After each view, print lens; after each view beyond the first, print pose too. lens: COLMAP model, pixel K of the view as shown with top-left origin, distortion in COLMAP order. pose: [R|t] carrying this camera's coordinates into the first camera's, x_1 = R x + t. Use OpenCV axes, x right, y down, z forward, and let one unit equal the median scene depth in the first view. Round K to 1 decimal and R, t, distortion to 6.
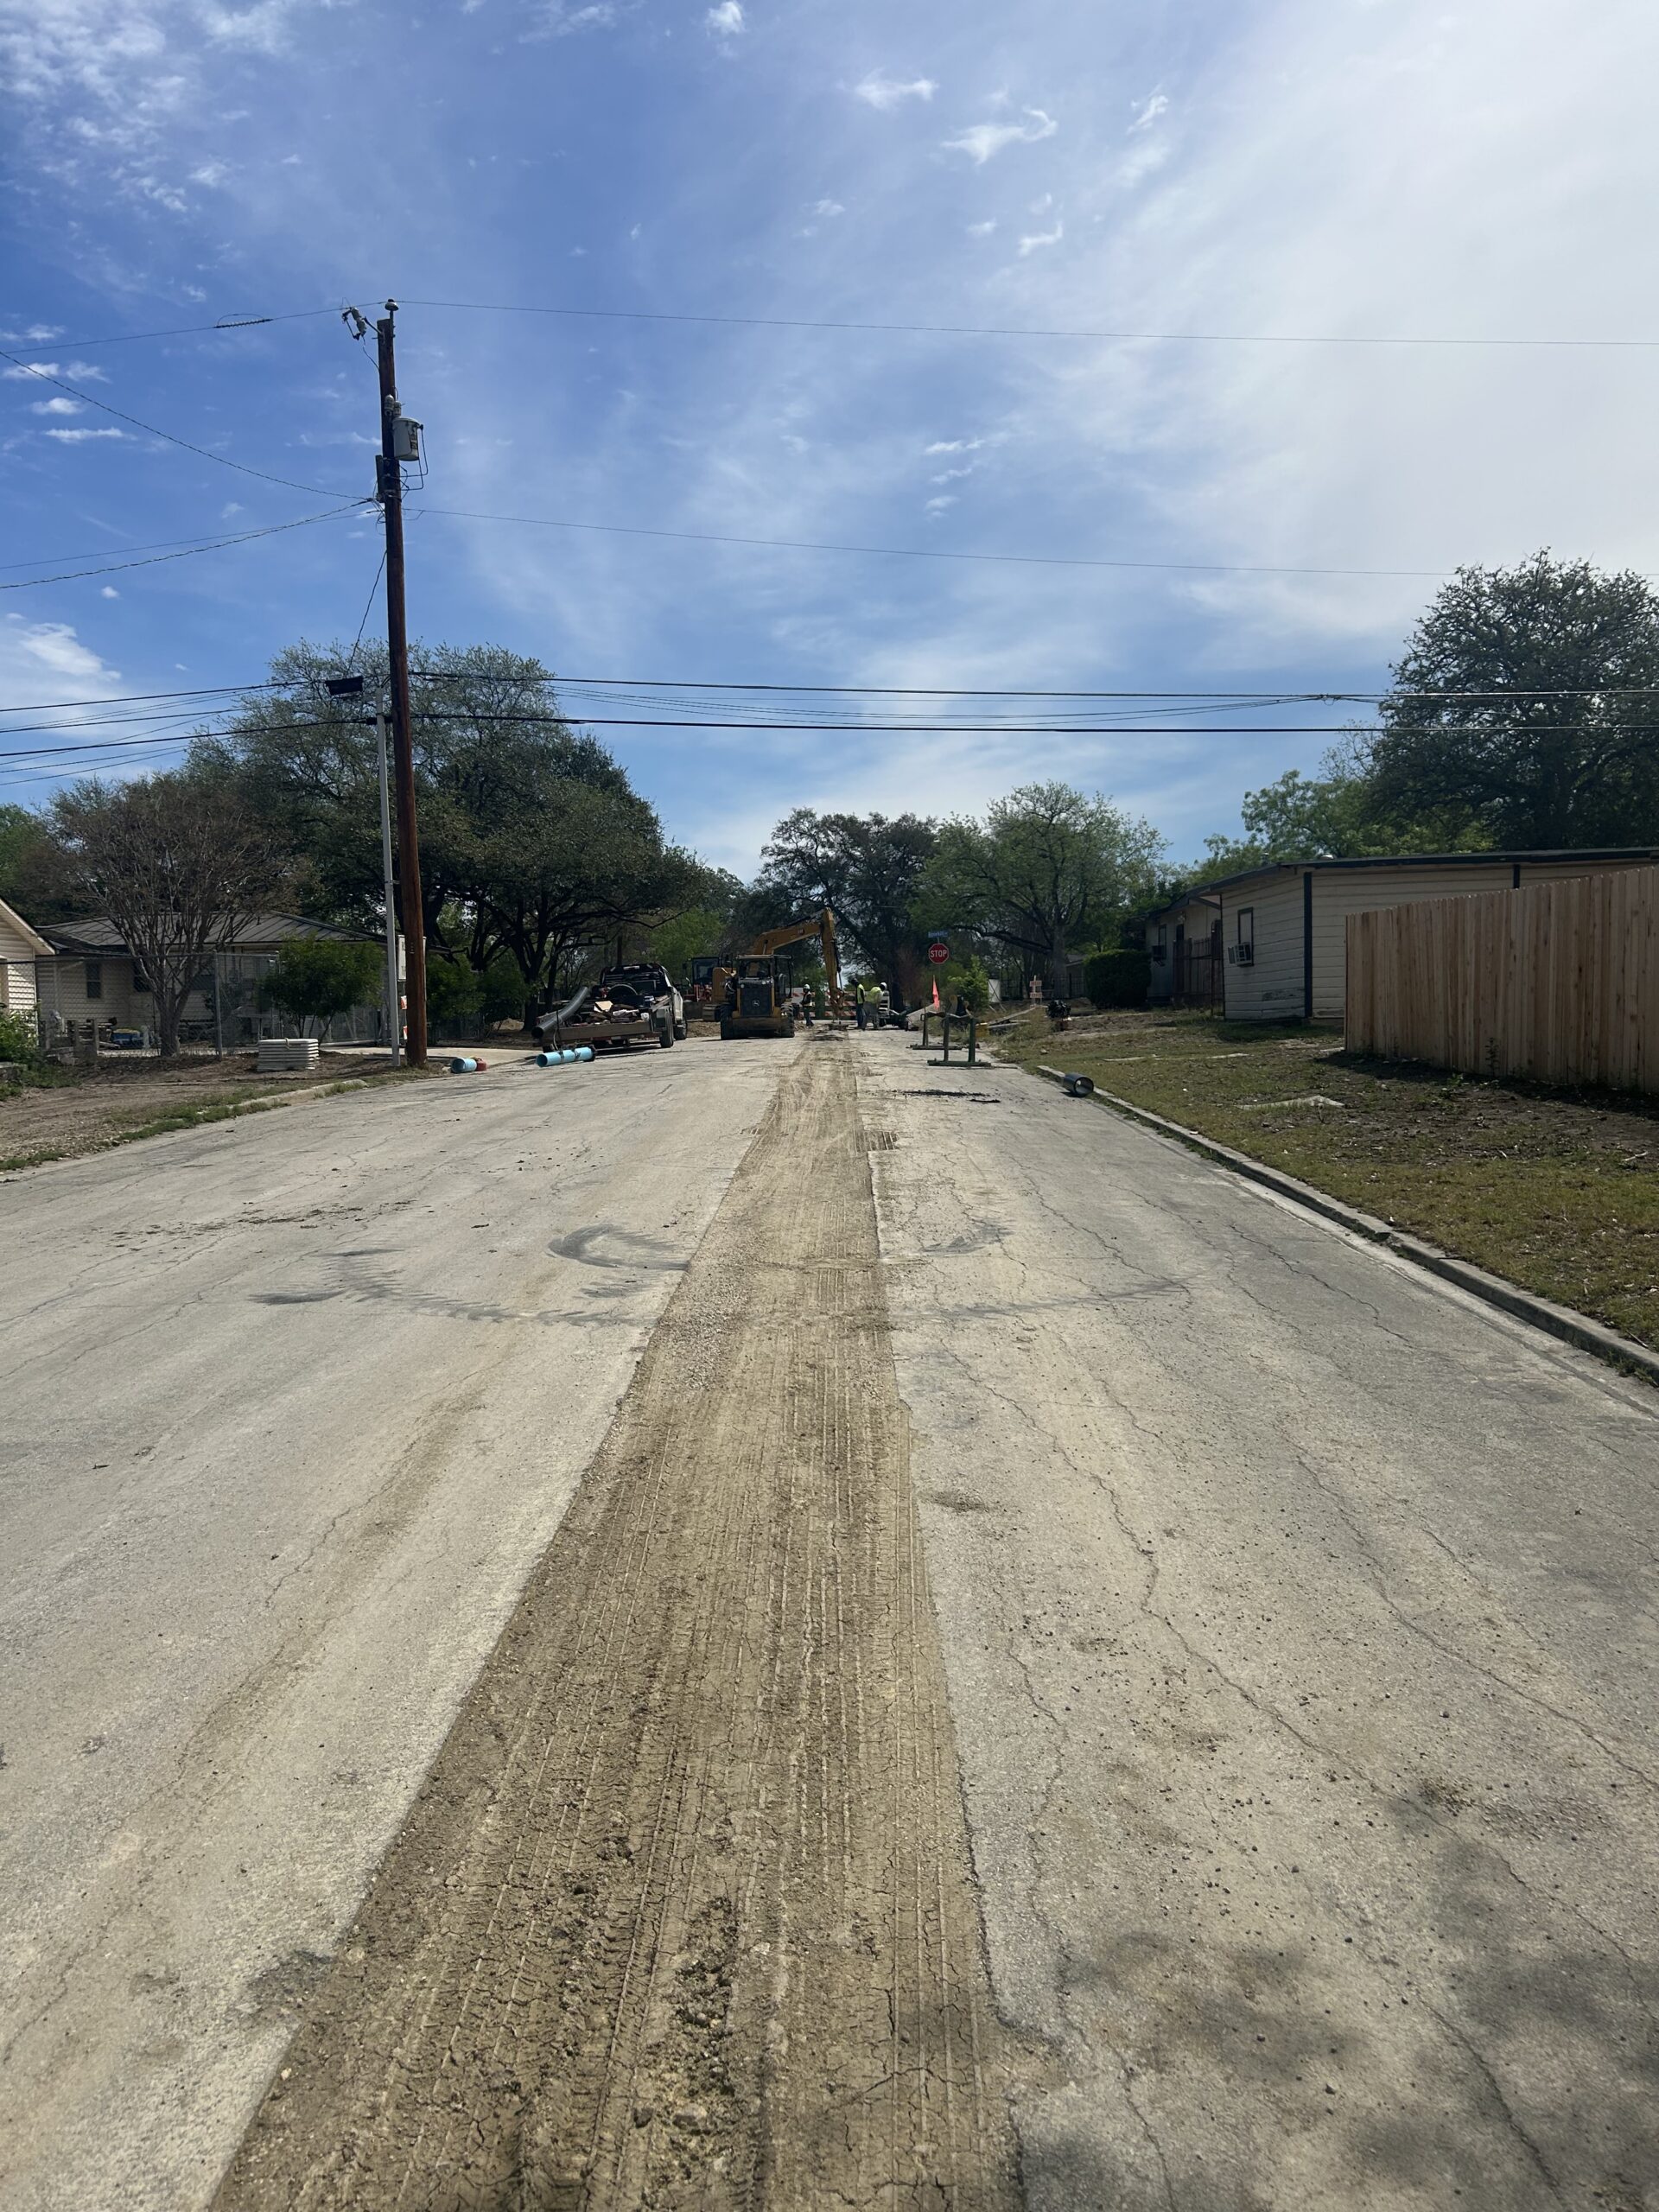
lens RADIAL K [[1673.9, 0, 829.5], [0, 1673.9, 1106.0], [0, 0, 1]] dist [0.000356, -0.000054]
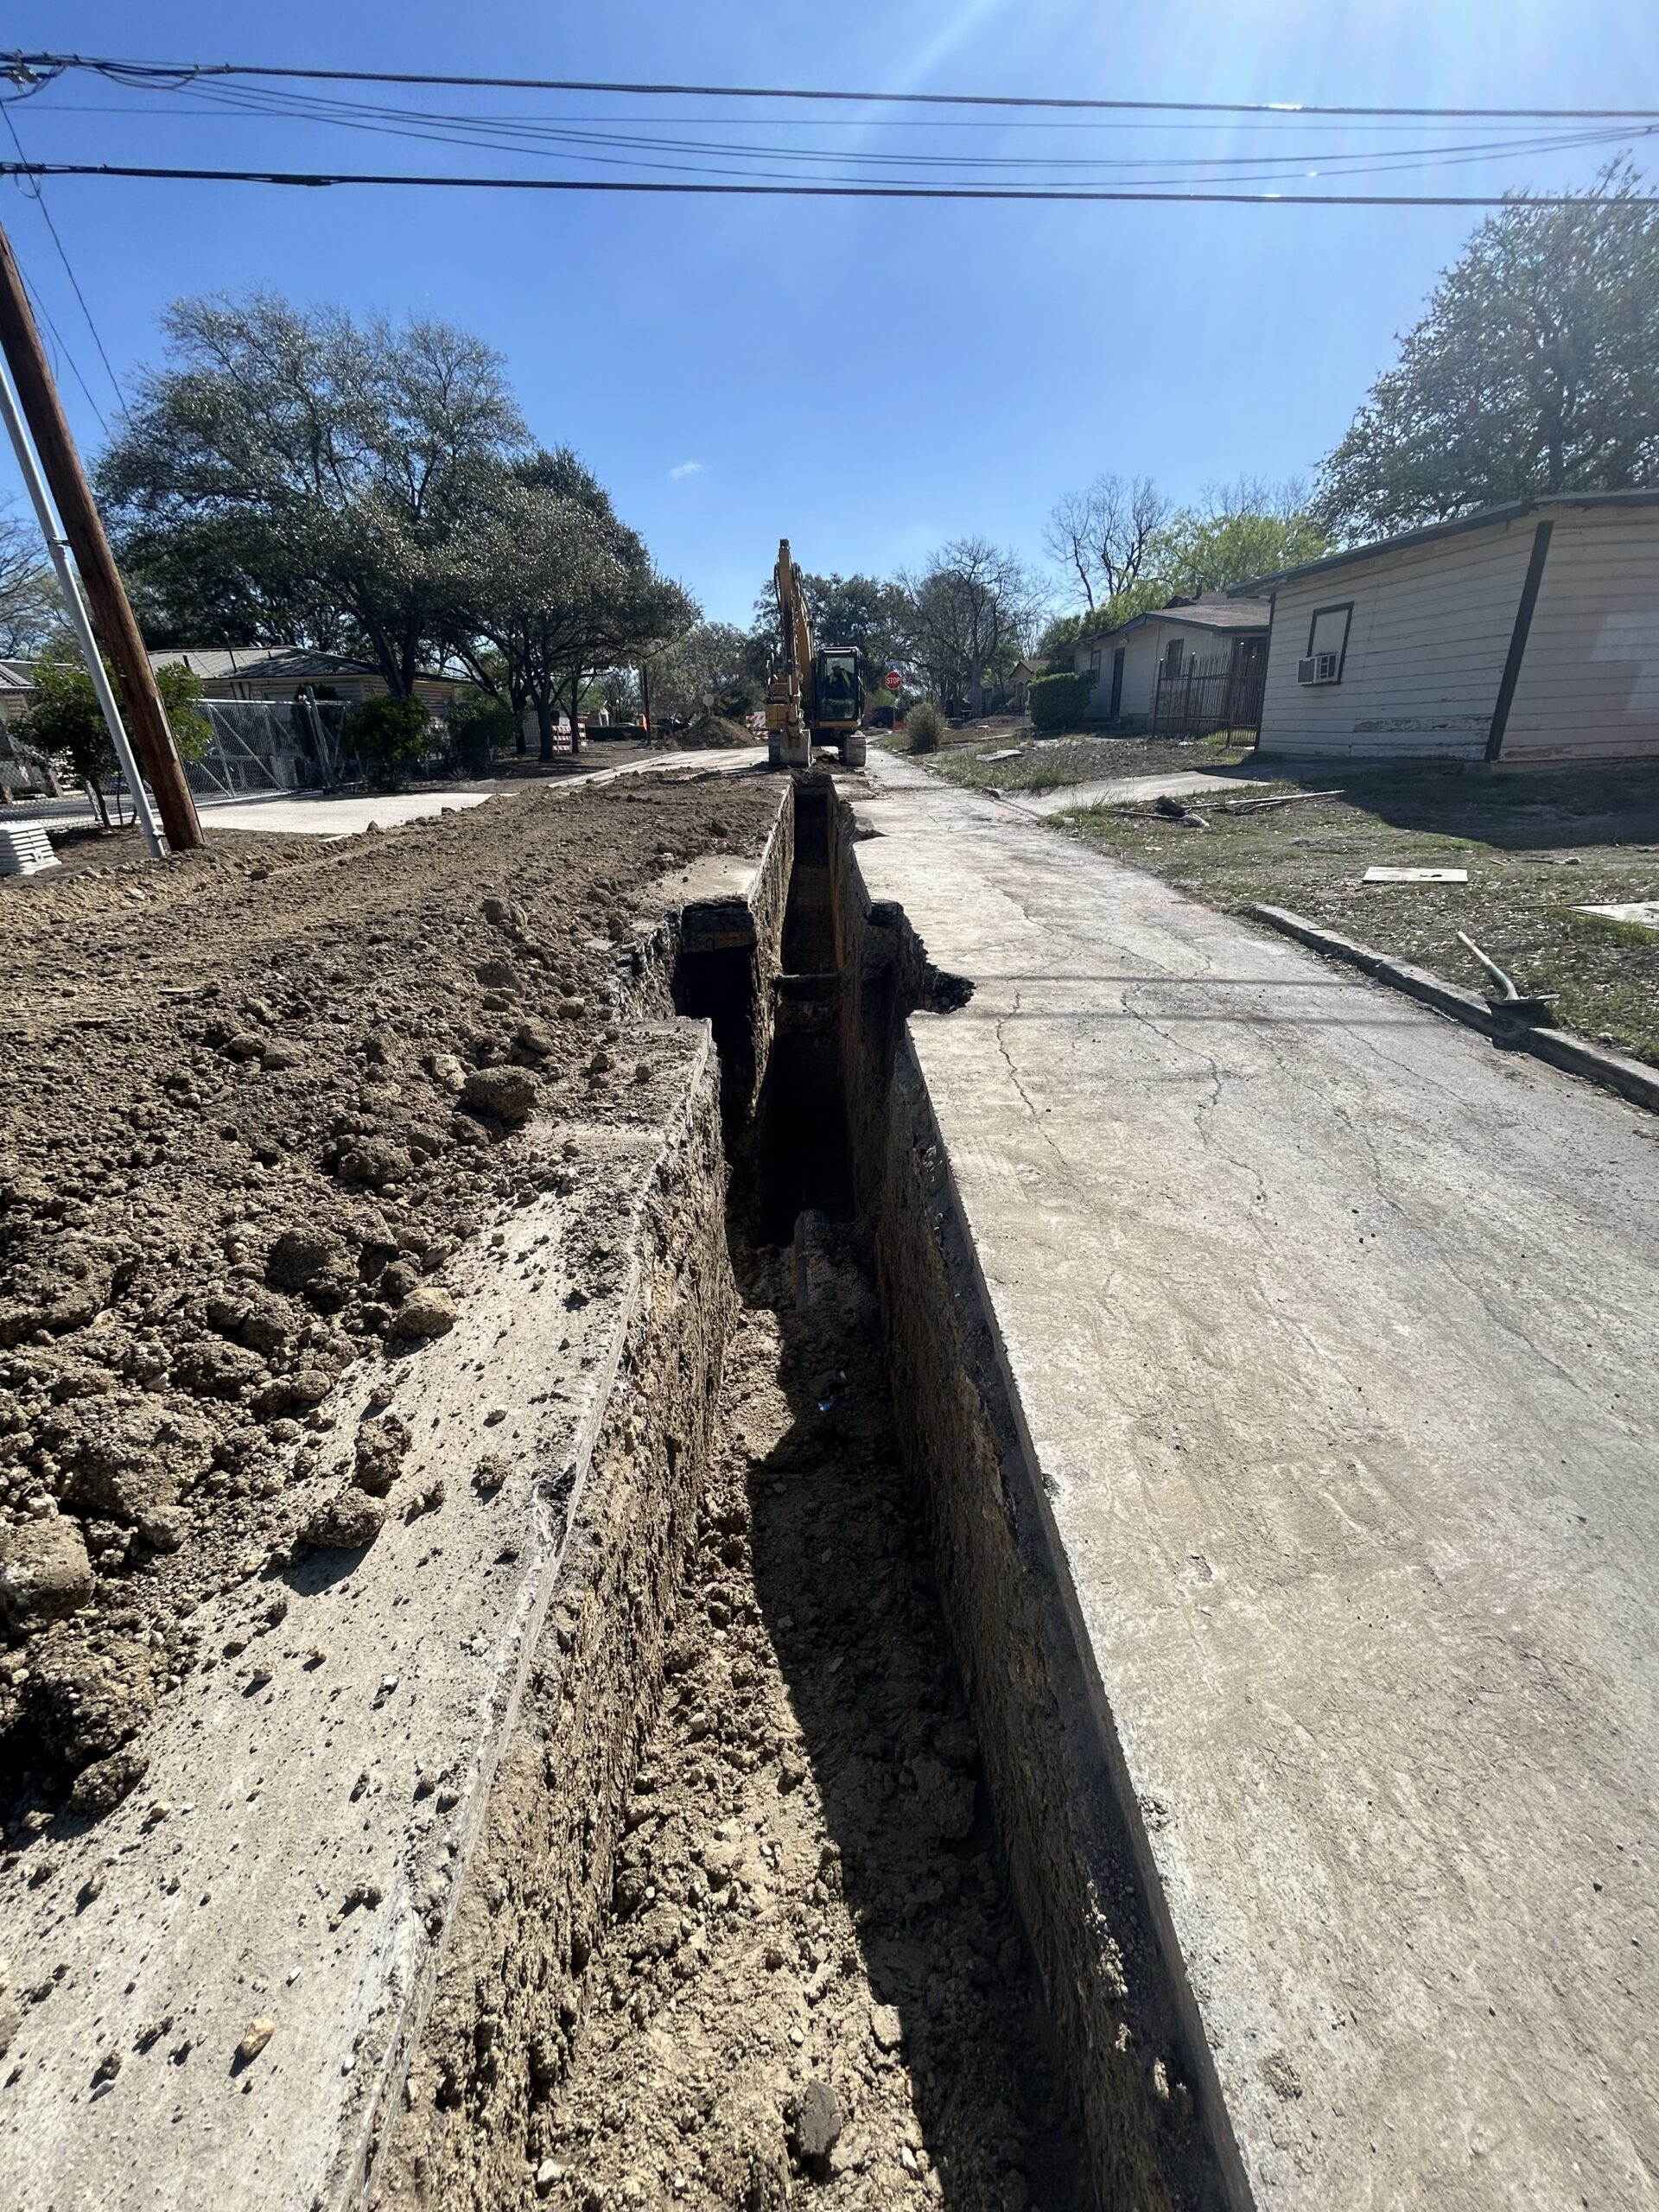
lens RADIAL K [[953.2, 0, 829.5], [0, 953.2, 1106.0], [0, 0, 1]] dist [-0.000082, 0.000004]
pose [[0.999603, -0.022714, 0.016693, -0.000471], [0.016200, 0.947543, 0.319216, -0.016060], [-0.023068, -0.318819, 0.947535, 0.193396]]
